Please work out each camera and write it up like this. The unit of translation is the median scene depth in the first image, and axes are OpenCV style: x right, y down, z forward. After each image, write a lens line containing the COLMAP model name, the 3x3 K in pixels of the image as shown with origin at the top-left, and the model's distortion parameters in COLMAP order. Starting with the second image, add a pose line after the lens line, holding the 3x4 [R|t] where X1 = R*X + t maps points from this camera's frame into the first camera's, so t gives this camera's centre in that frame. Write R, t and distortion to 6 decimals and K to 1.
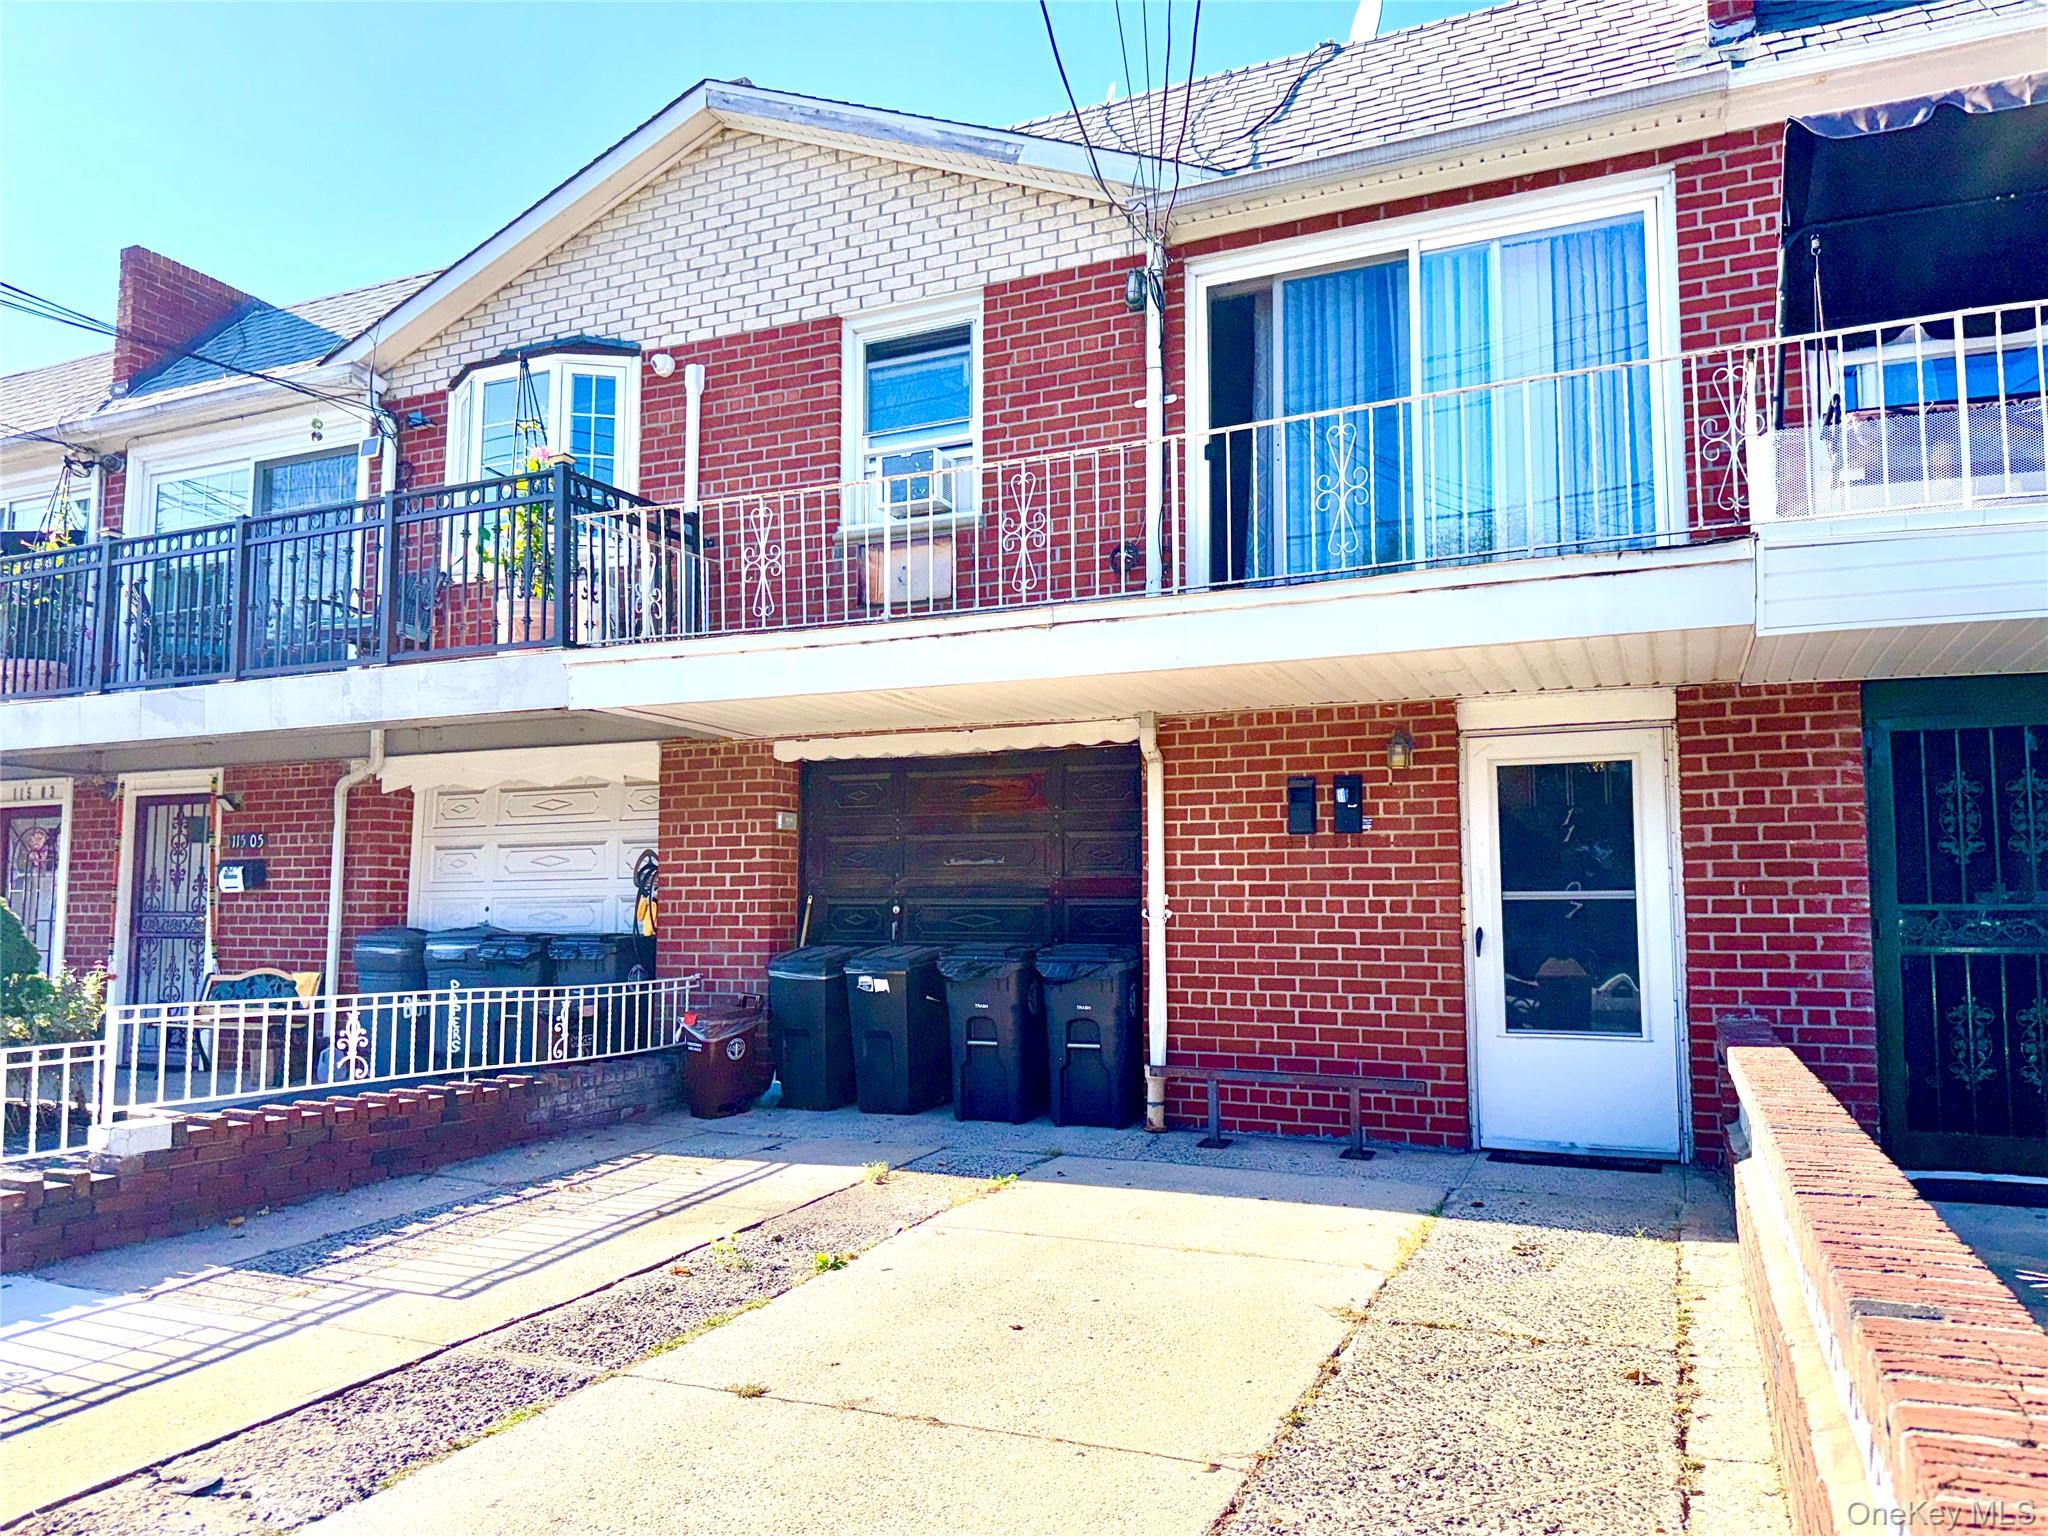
lens RADIAL K [[1422.9, 0, 1022.1], [0, 1422.9, 806.4], [0, 0, 1]] dist [0.155824, -0.279082]
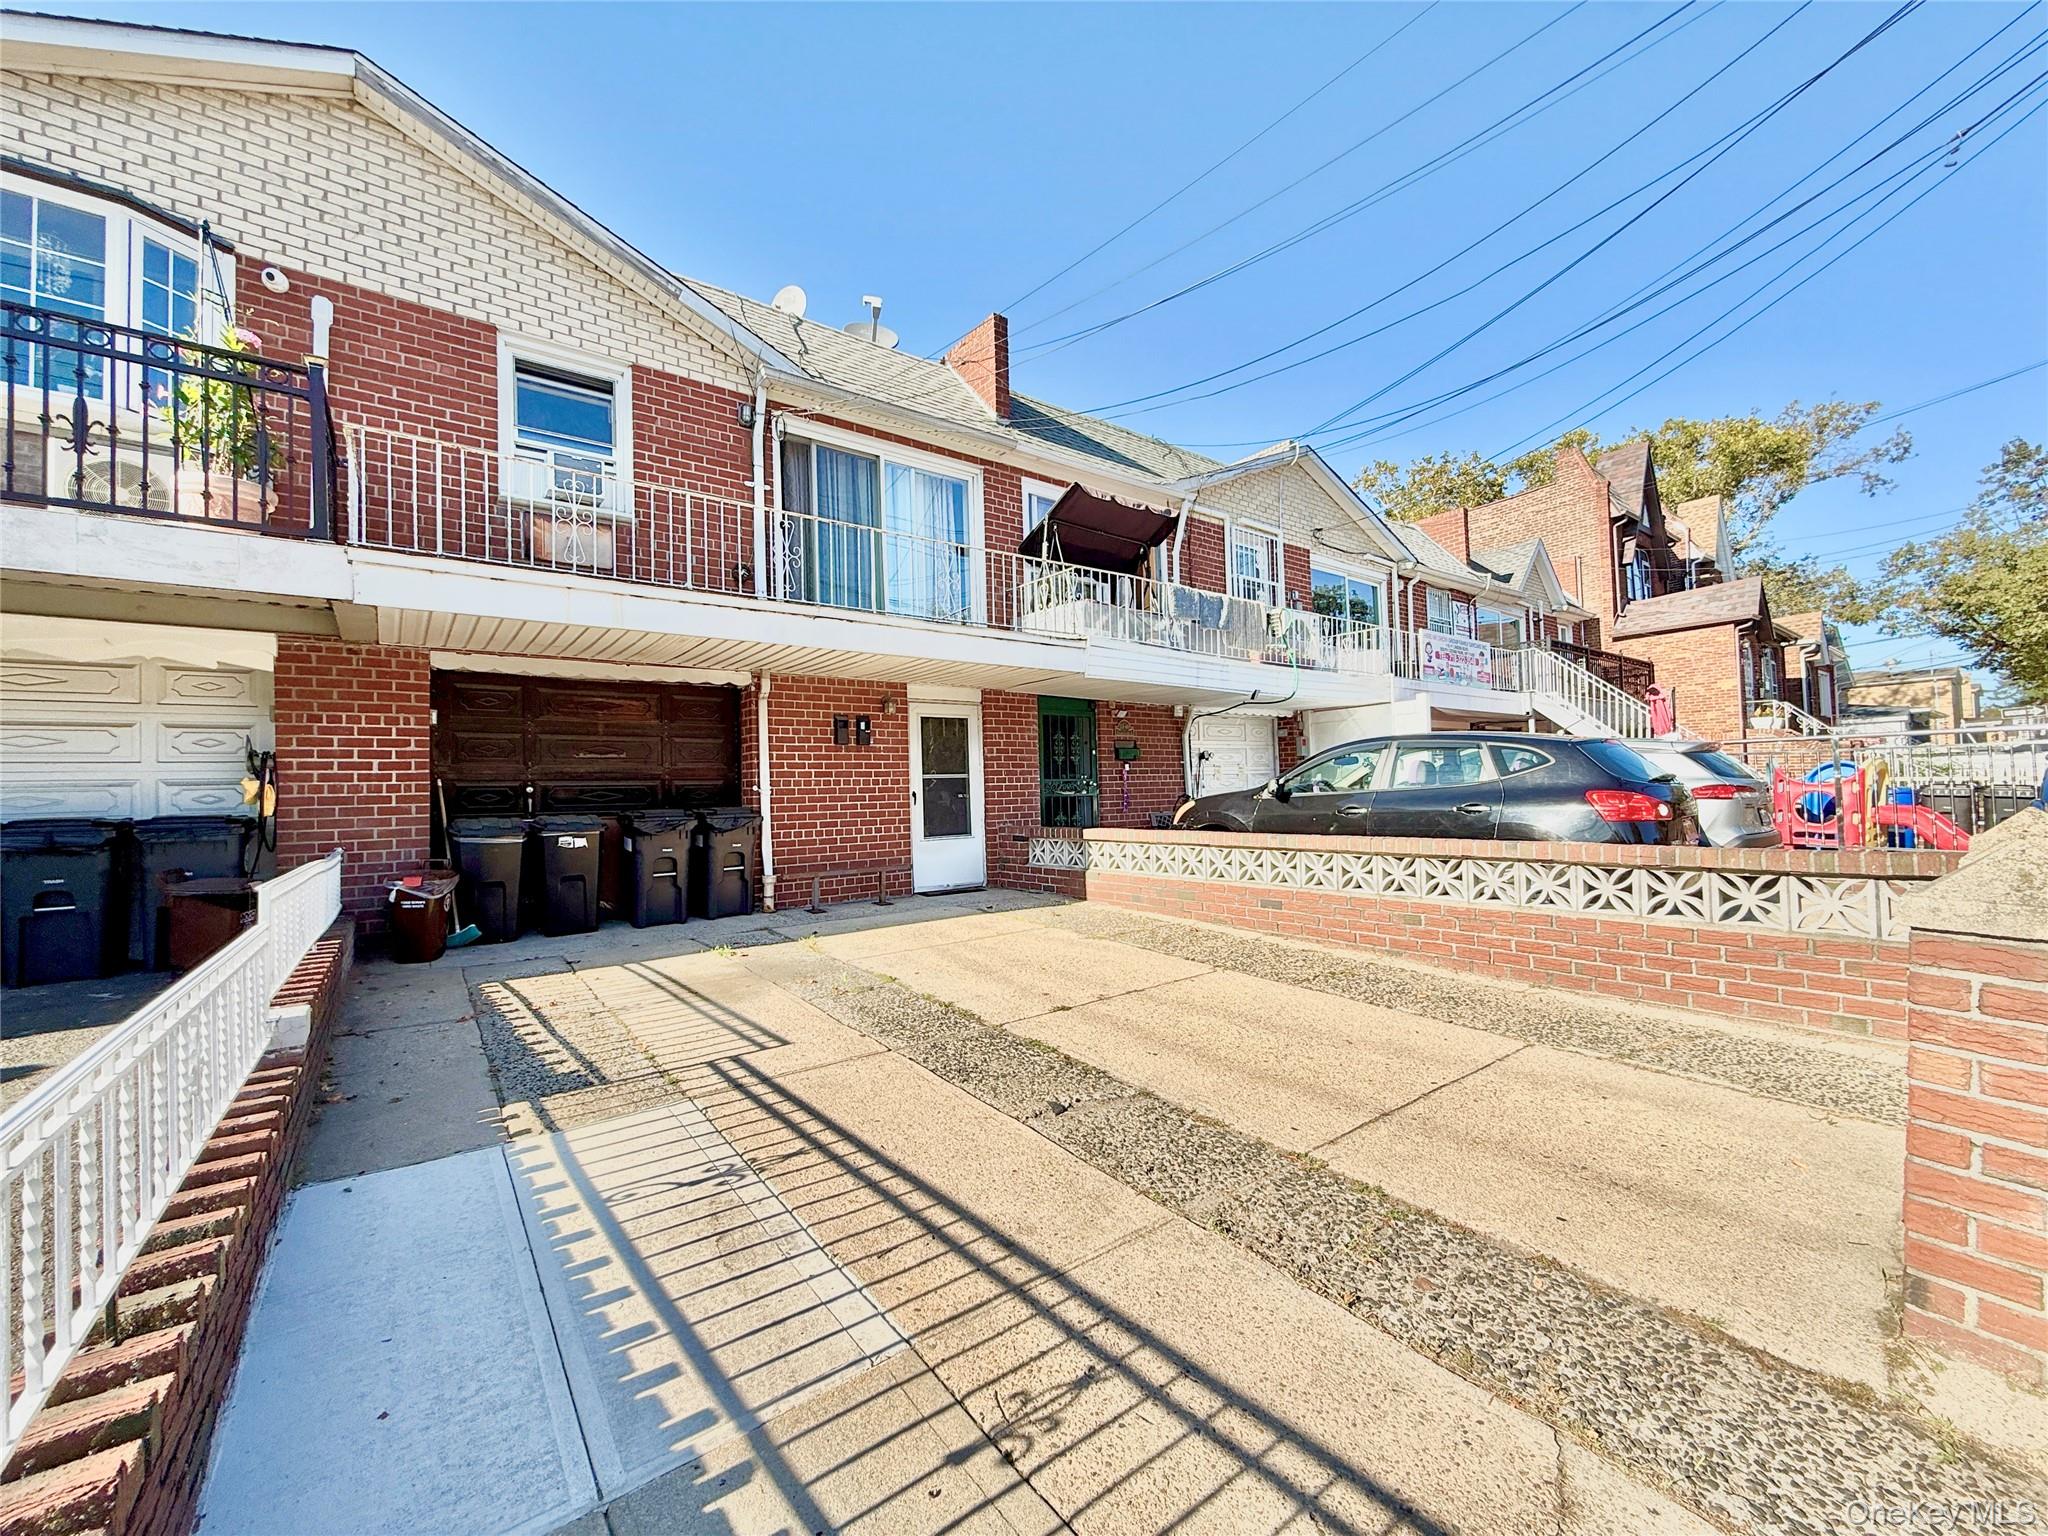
lens RADIAL K [[817.1, 0, 1020.2], [0, 817.1, 771.6], [0, 0, 1]] dist [0.002676, 0.000689]
pose [[0.479608, 0.009672, 0.877429, -0.616243], [-0.042439, 0.999025, 0.012185, 0.030470], [-0.876456, -0.043081, 0.479551, 0.261139]]
